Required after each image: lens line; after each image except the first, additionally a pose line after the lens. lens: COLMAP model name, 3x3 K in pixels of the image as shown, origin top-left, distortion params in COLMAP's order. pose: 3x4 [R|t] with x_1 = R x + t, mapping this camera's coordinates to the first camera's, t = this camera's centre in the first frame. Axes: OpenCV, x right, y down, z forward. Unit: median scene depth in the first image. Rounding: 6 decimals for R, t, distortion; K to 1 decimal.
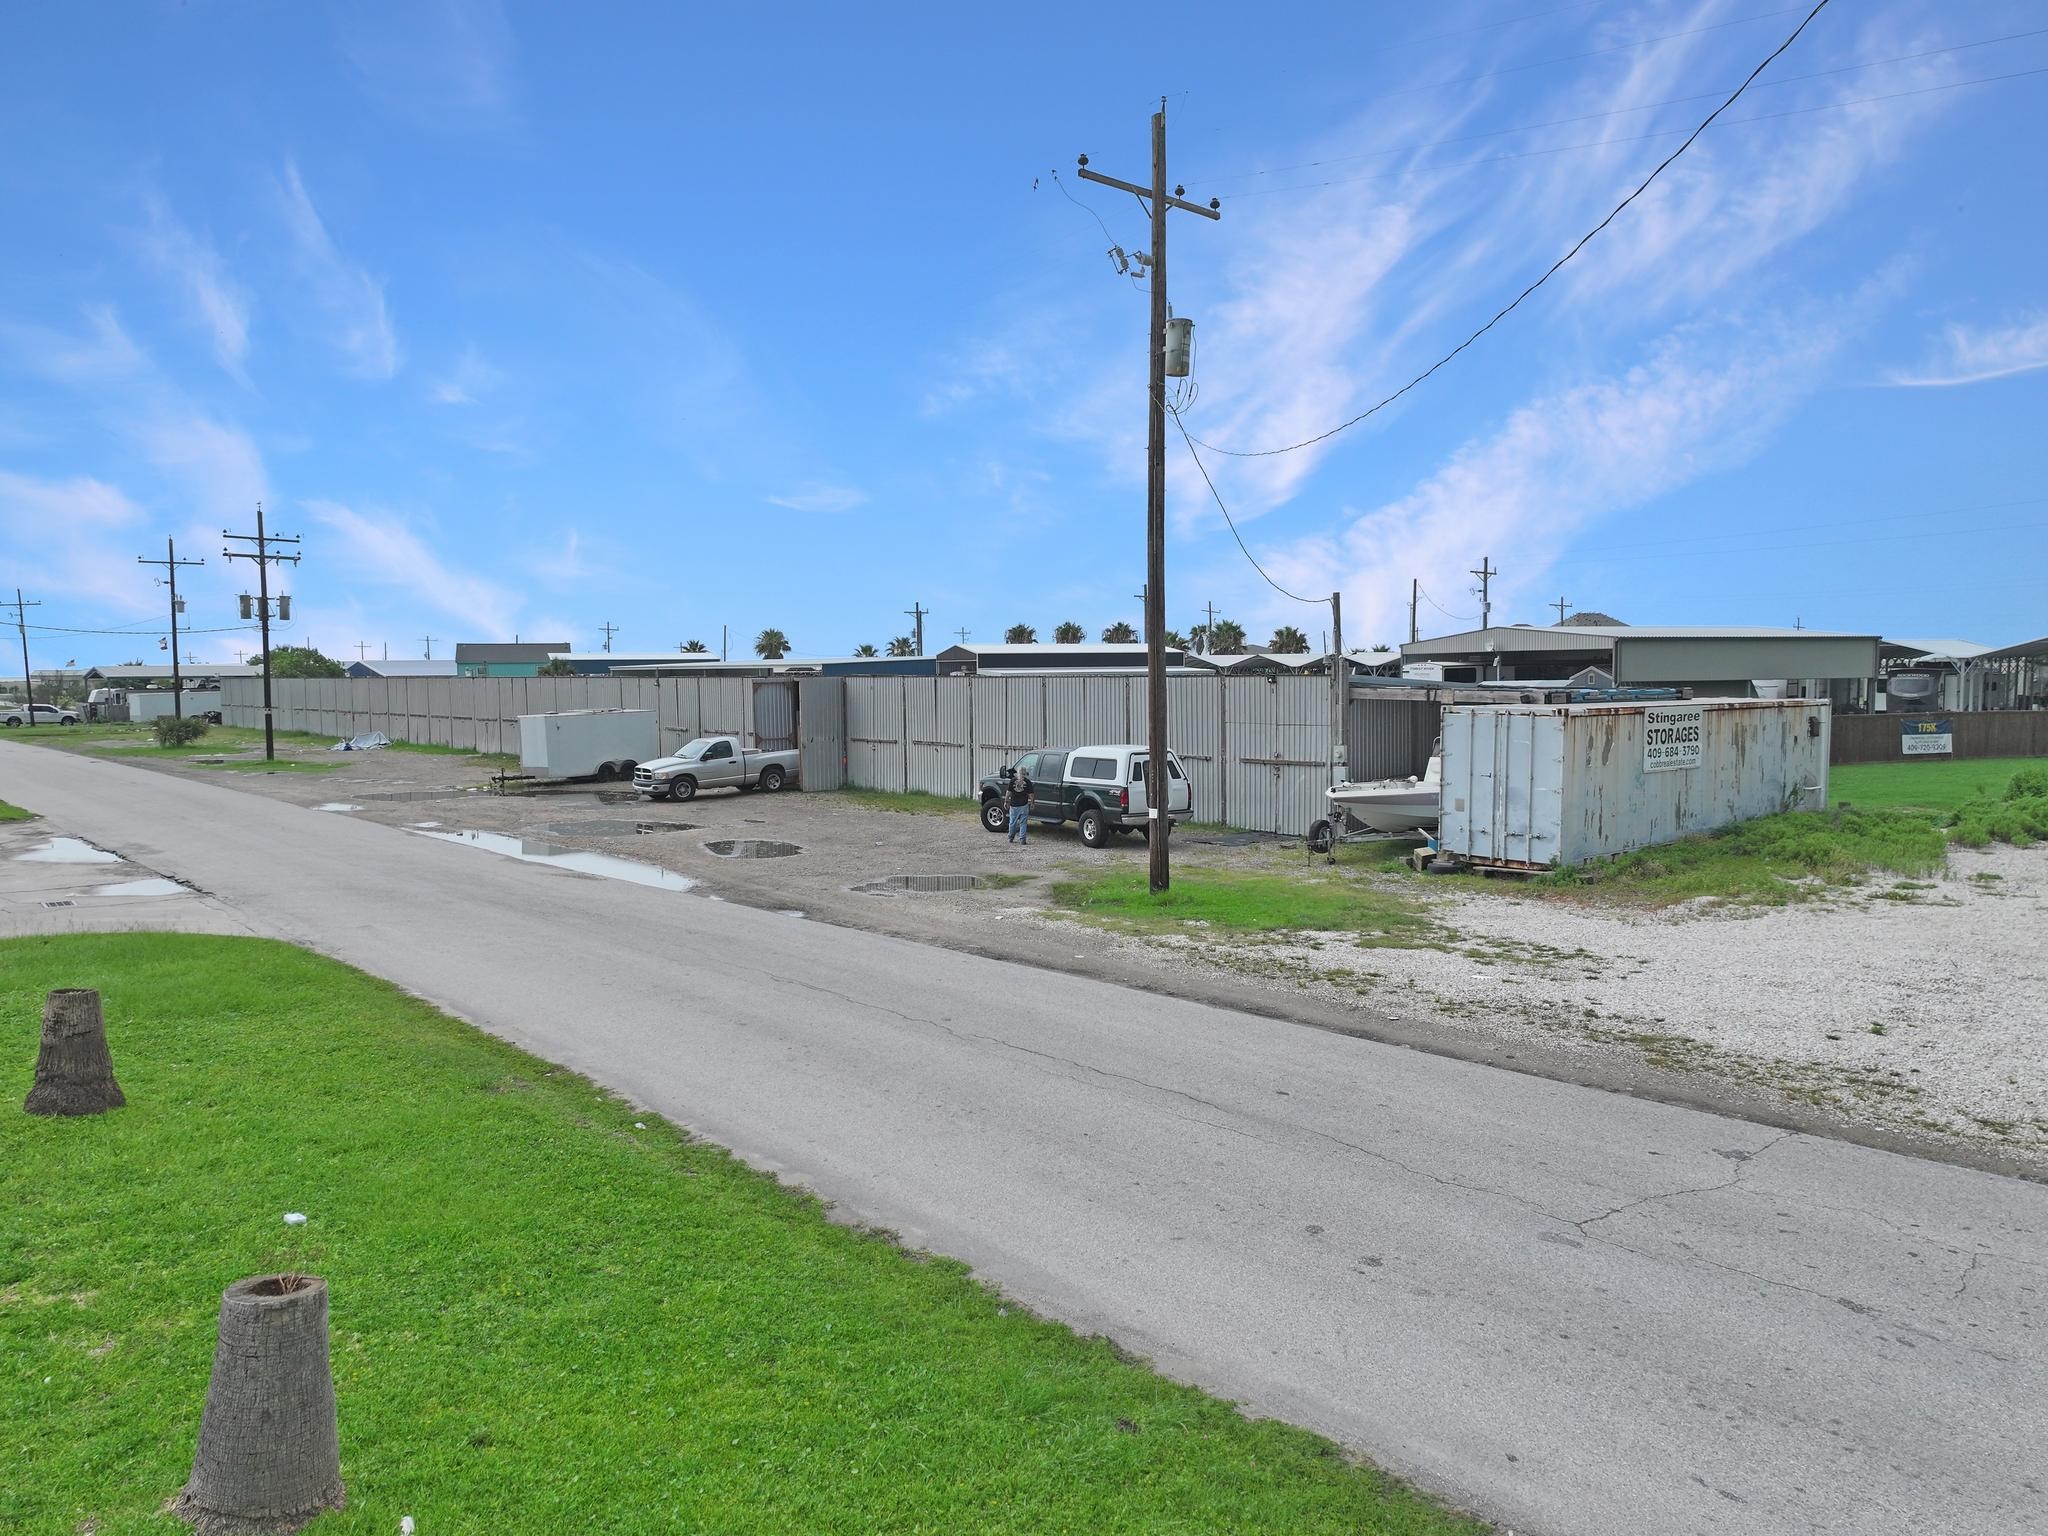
lens RADIAL K [[1435.0, 0, 1012.9], [0, 1435.0, 769.2], [0, 0, 1]] dist [0.001470, -0.002259]
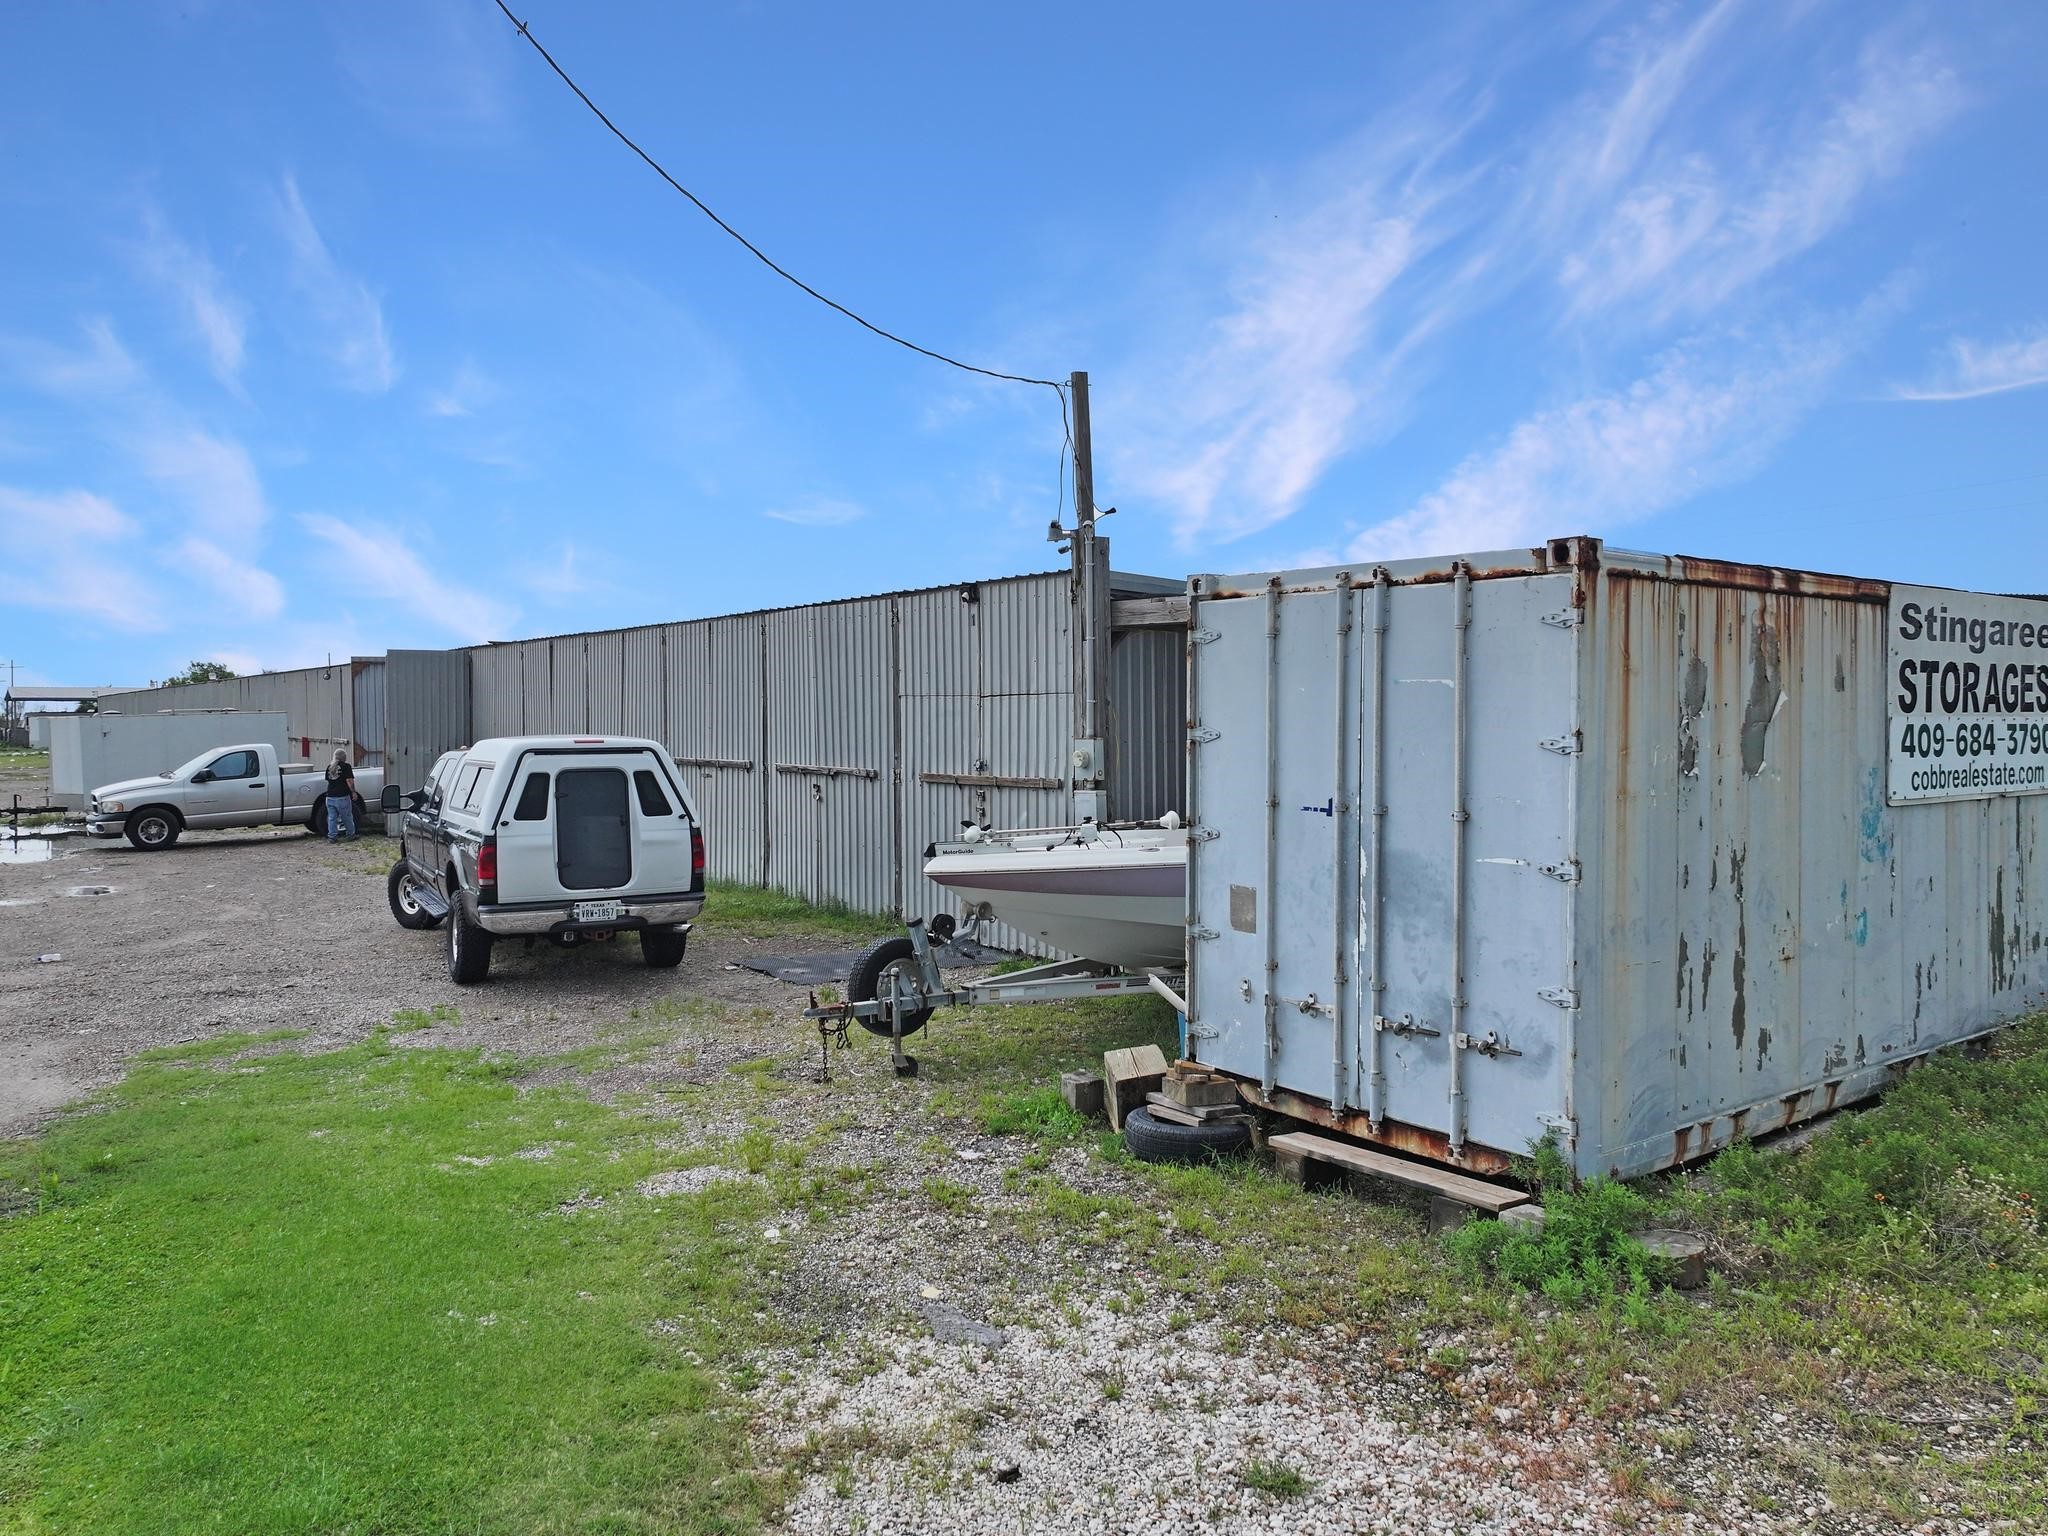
lens RADIAL K [[1435.0, 0, 1034.2], [0, 1435.0, 756.6], [0, 0, 1]] dist [0.001470, -0.002259]
pose [[0.999947, 0.001224, 0.010237, 0.187072], [-0.001014, 0.999790, -0.020471, -0.003181], [-0.010260, 0.020459, 0.999738, 0.528713]]
